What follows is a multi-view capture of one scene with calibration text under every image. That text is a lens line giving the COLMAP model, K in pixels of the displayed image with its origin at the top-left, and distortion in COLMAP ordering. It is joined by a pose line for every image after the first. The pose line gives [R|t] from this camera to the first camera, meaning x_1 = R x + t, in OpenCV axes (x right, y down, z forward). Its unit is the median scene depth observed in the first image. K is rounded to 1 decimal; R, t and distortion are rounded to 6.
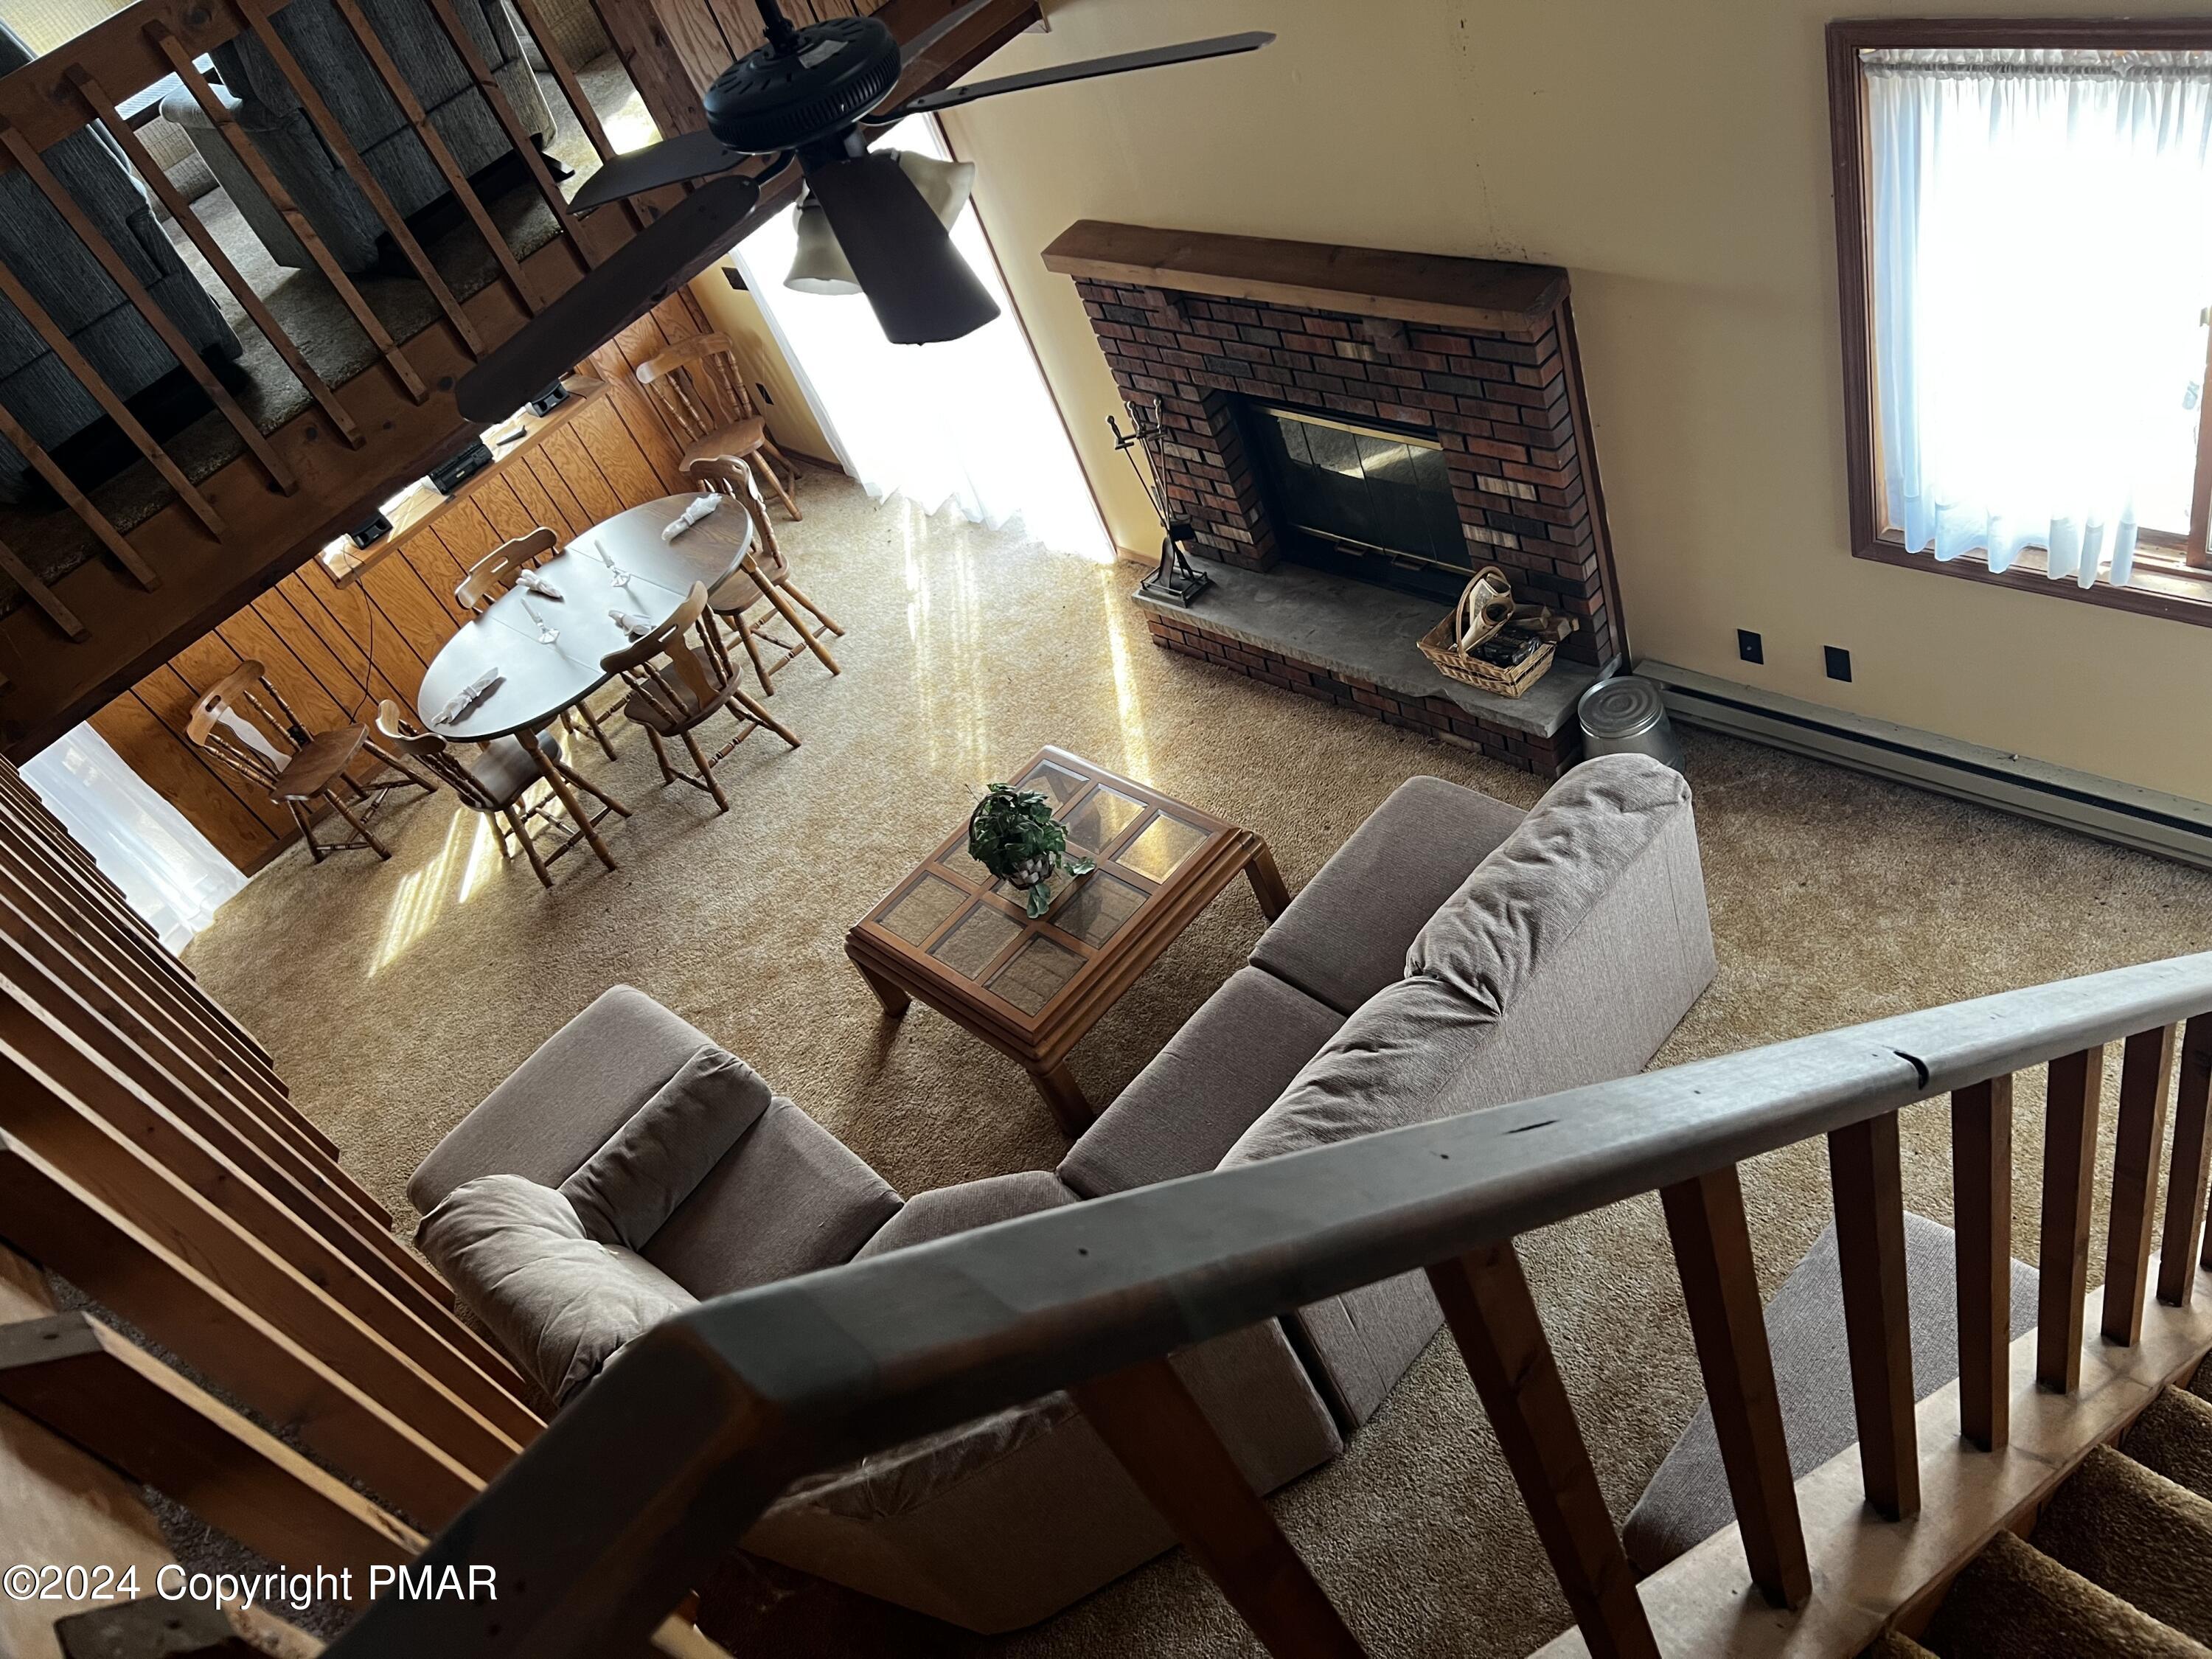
lens RADIAL K [[1664.1, 0, 1112.0], [0, 1664.1, 829.3], [0, 0, 1]] dist [0.039715, -0.034759]
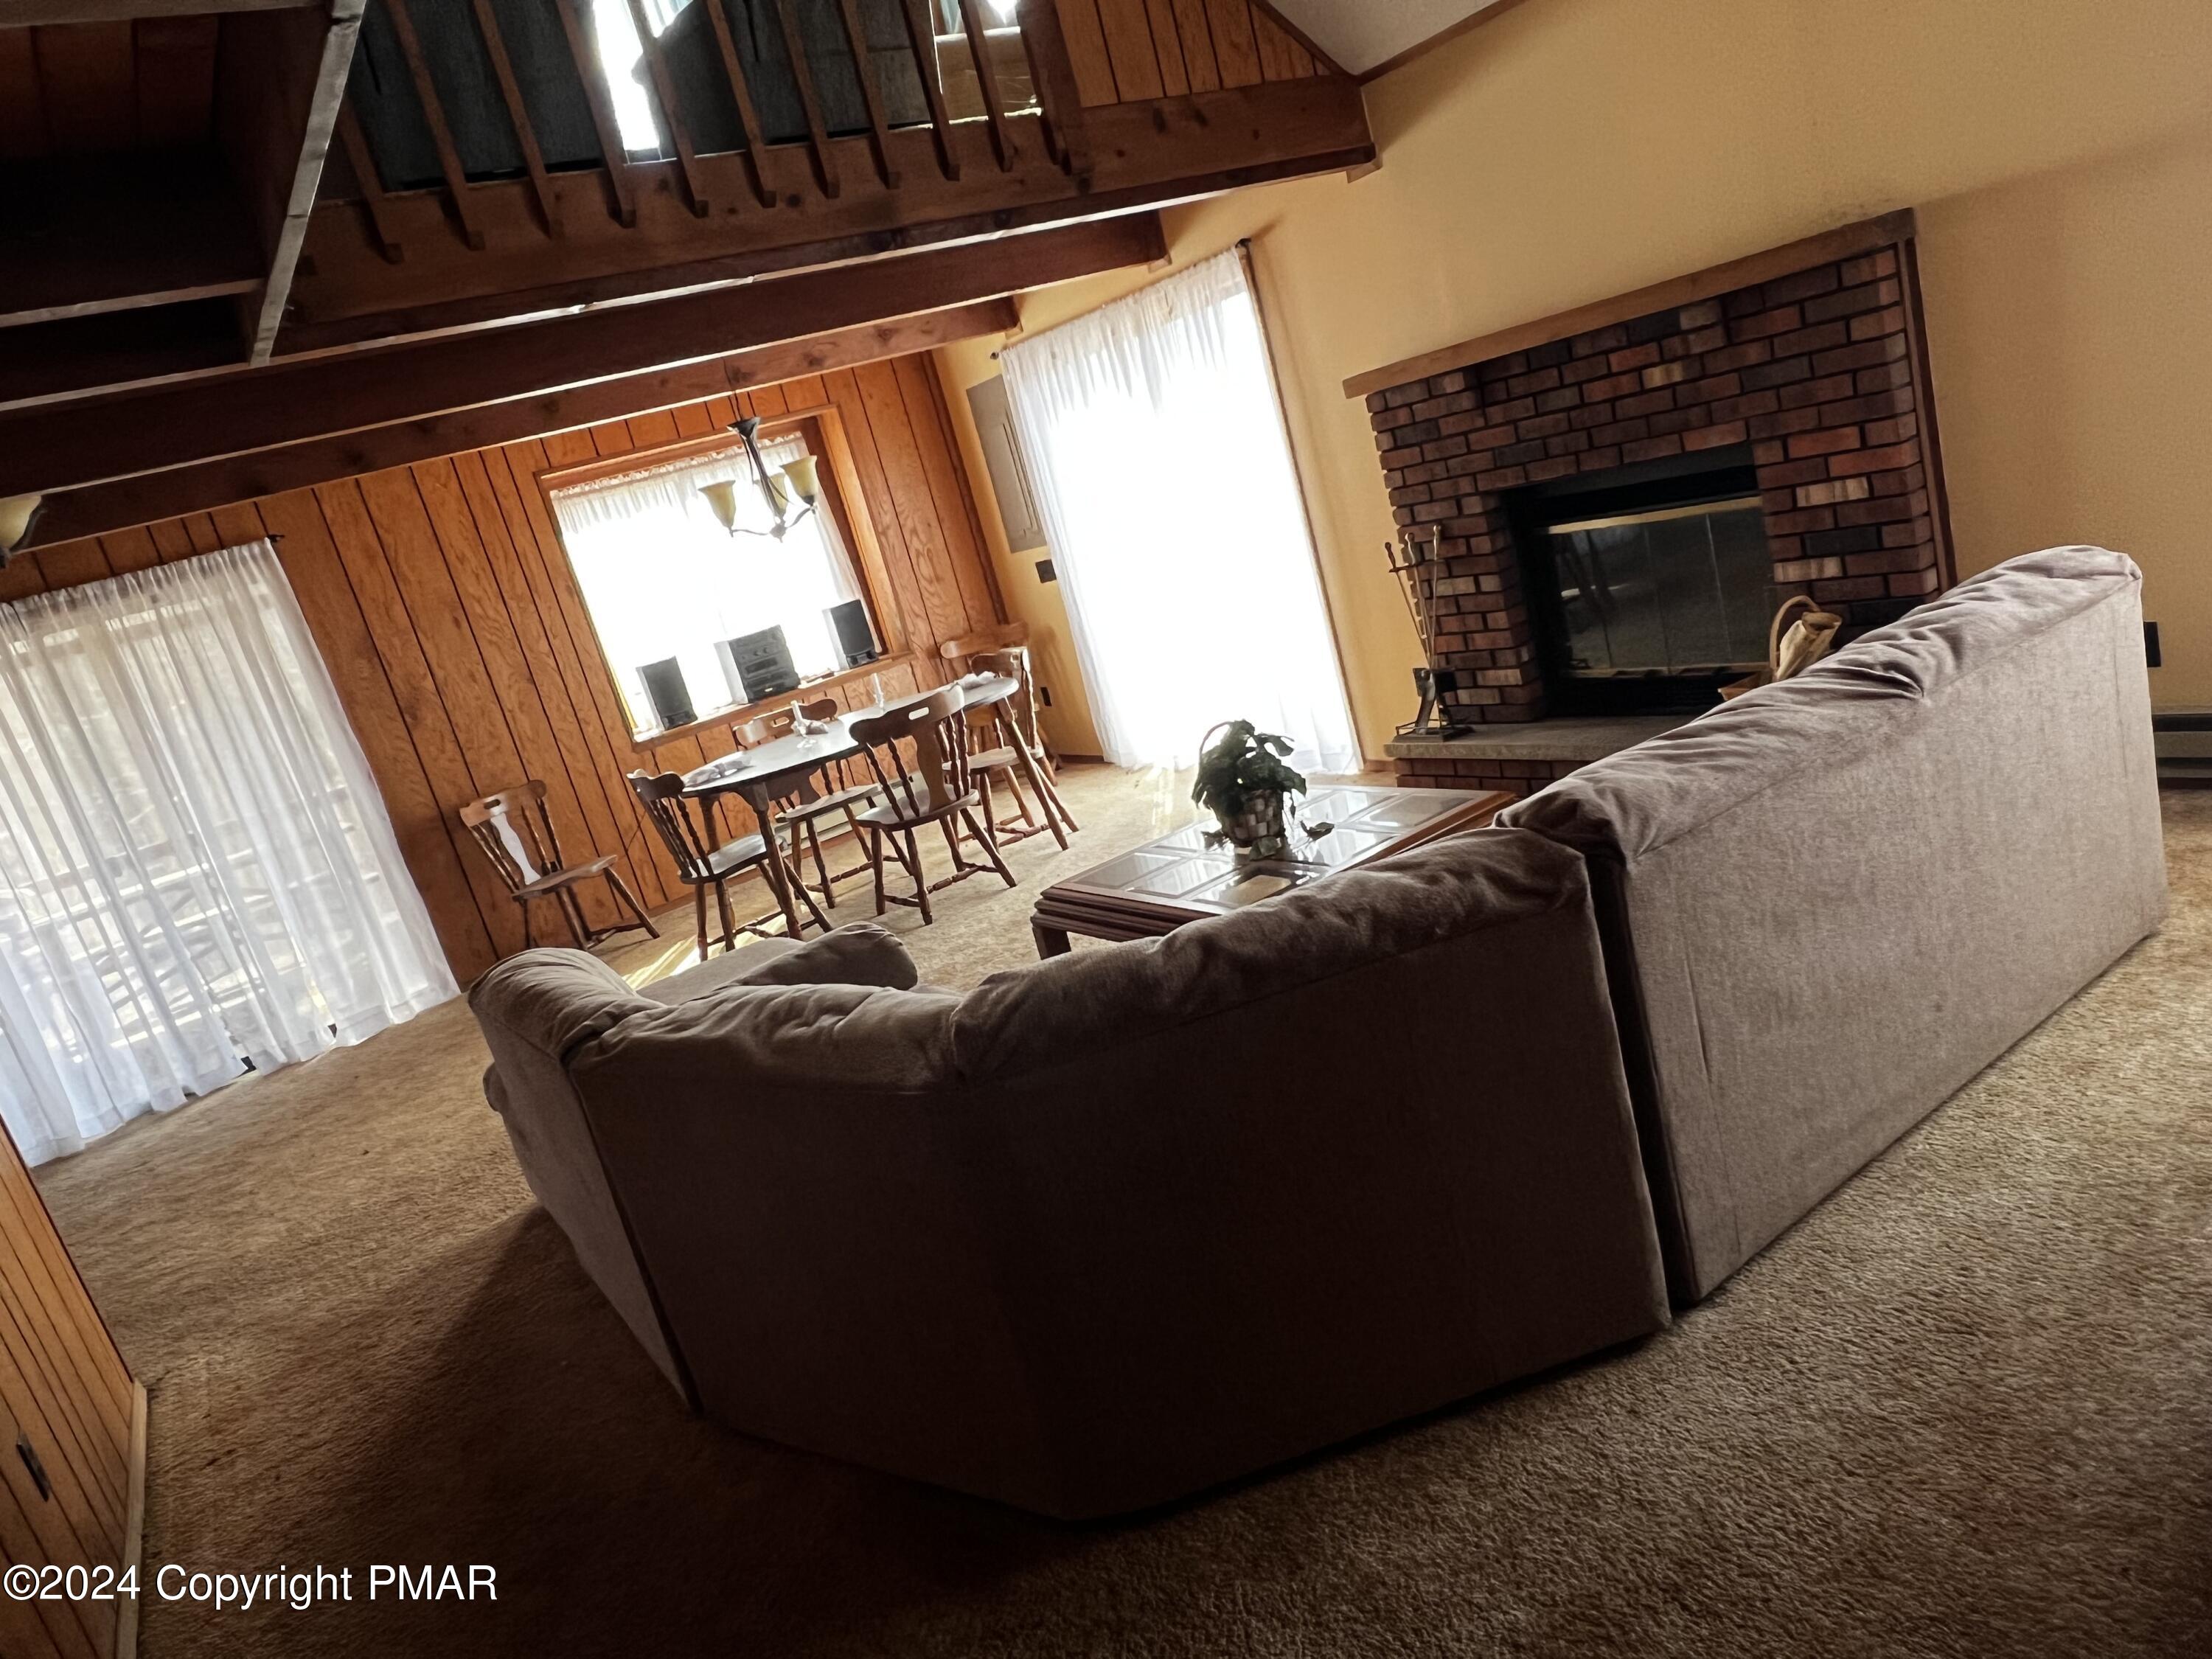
lens RADIAL K [[1456.8, 0, 1100.6], [0, 1456.8, 839.1], [0, 0, 1]] dist [-0.006598, -0.001169]
pose [[0.978344, 0.122996, -0.166481, -0.002519], [-0.183326, 0.888319, -0.421047, 0.336312], [0.096101, 0.442449, 0.891630, 0.288557]]
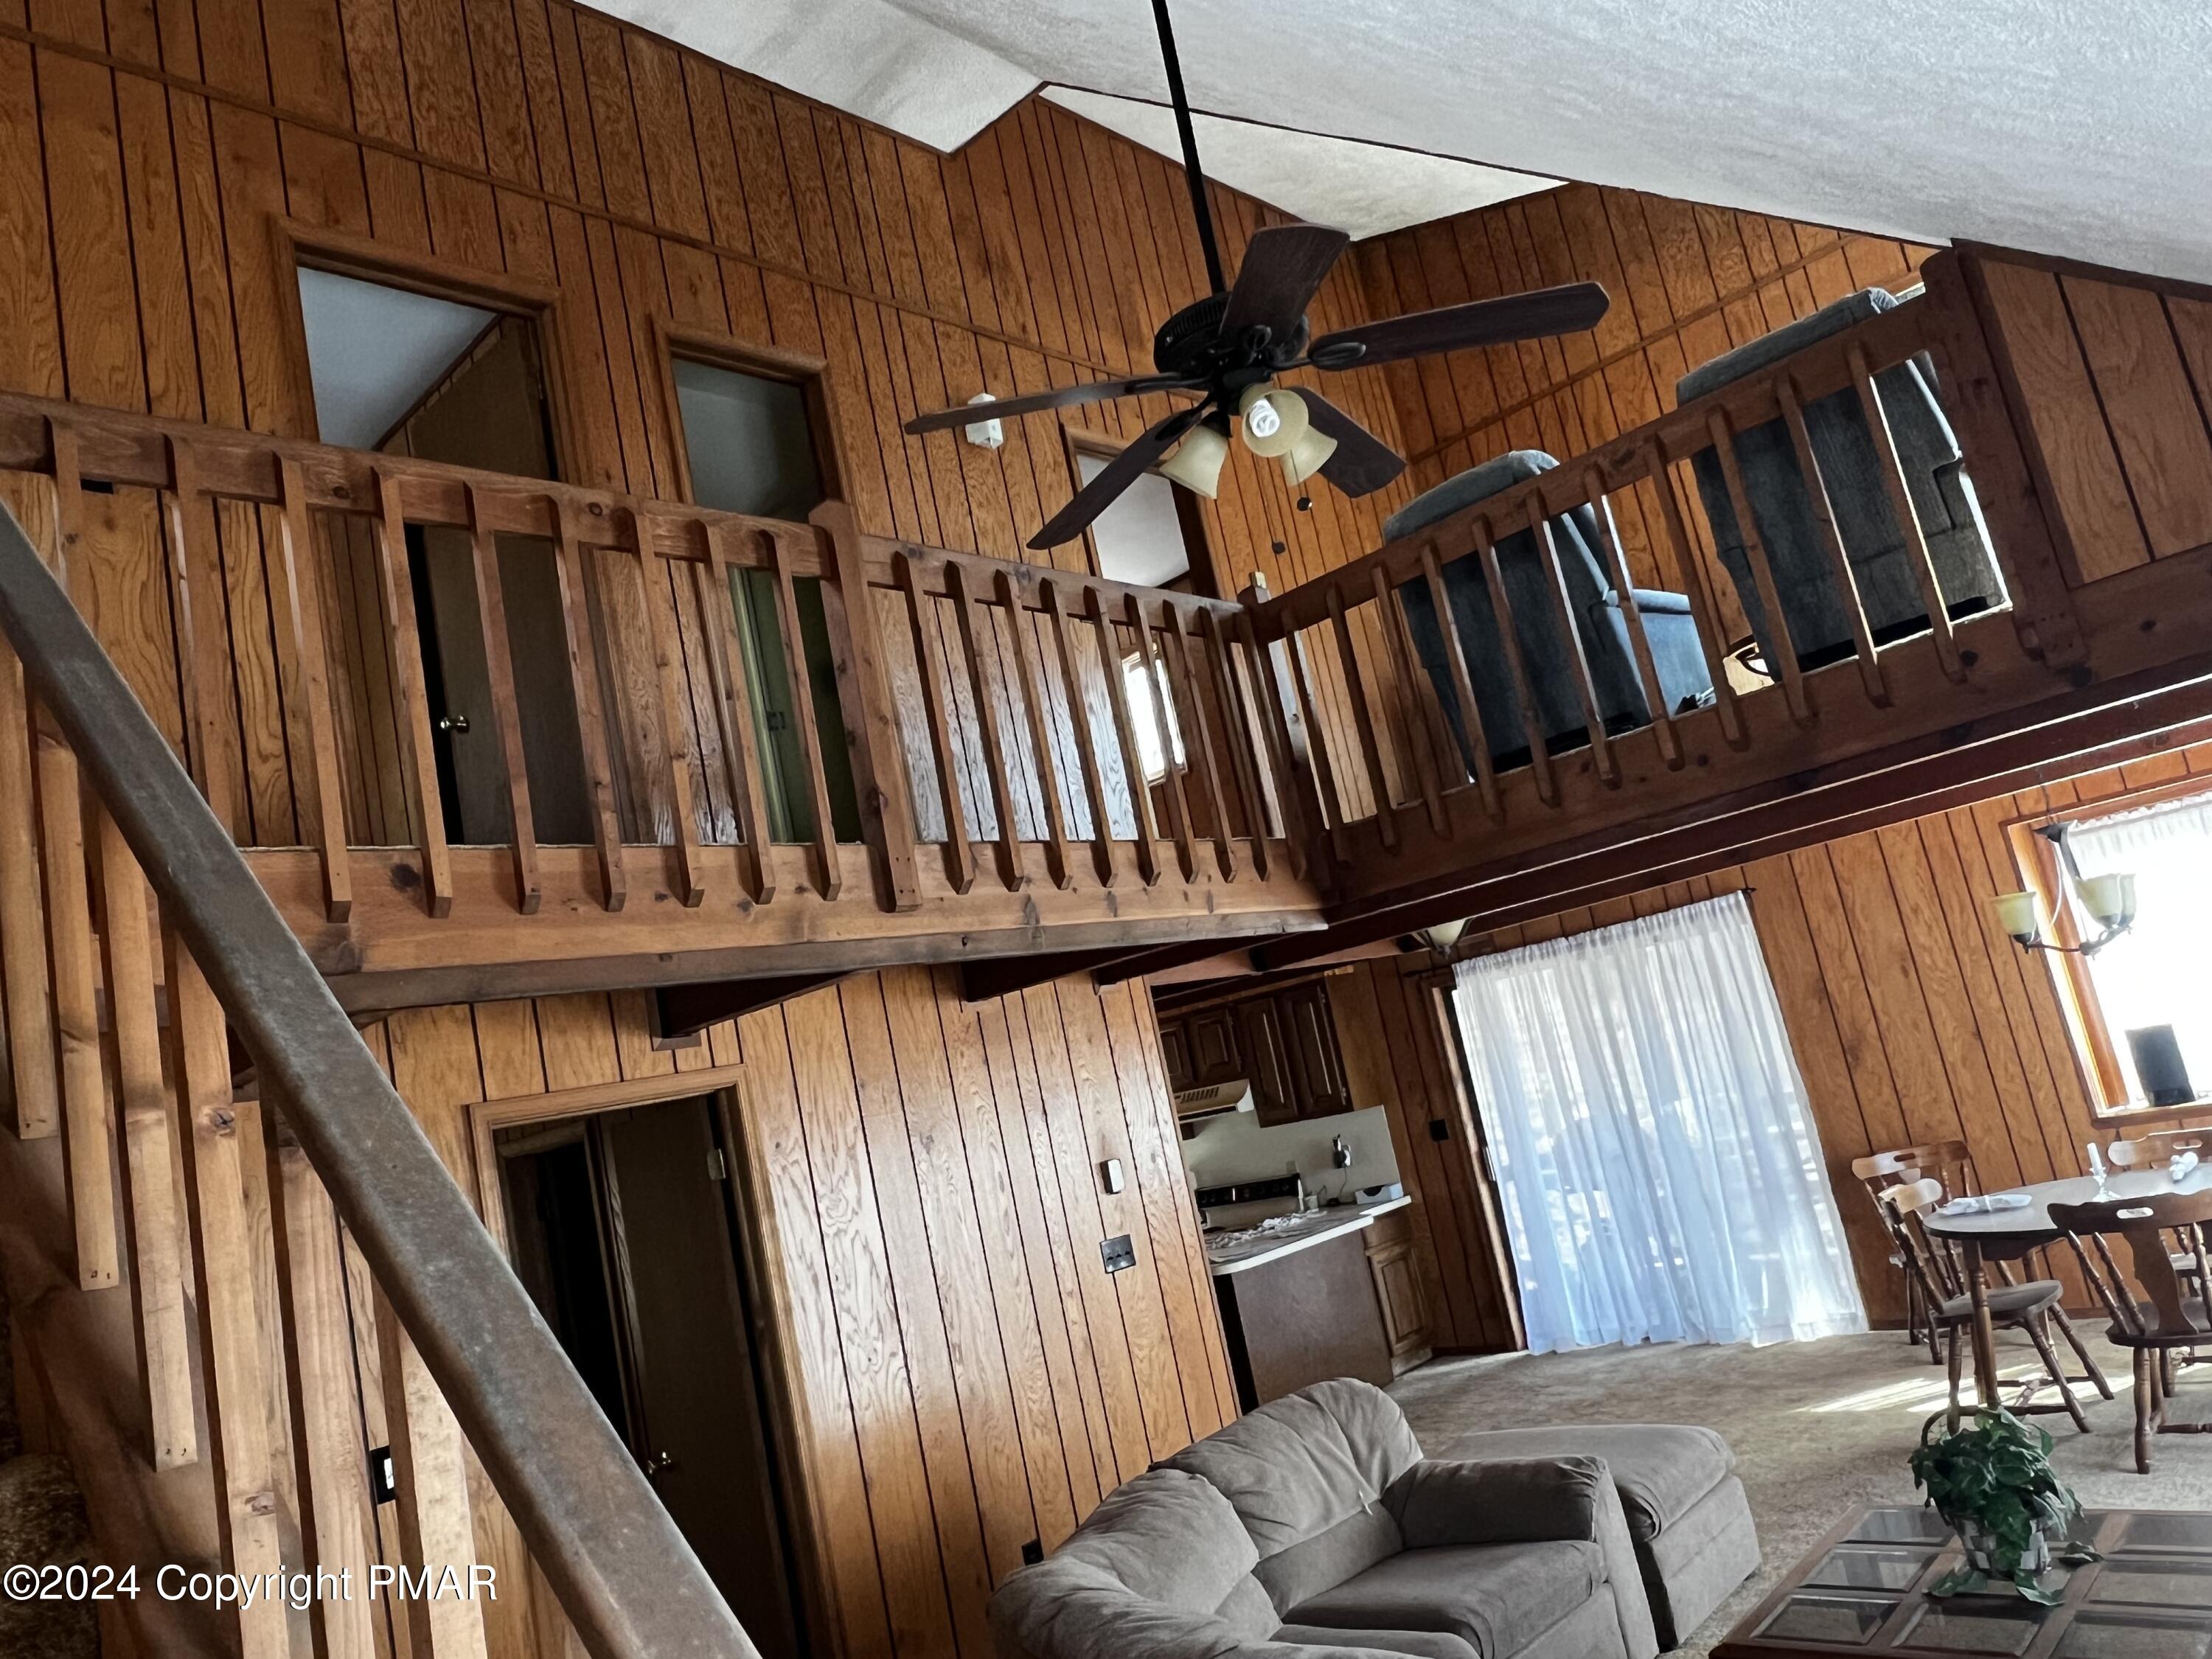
lens RADIAL K [[1546.7, 0, 1111.4], [0, 1546.7, 831.6], [0, 0, 1]] dist [-0.007750, -0.004025]
pose [[0.092236, 0.152930, -0.983923, 0.461257], [-0.541302, 0.837074, 0.079362, -0.076860], [0.835754, 0.525280, 0.159990, 0.402601]]
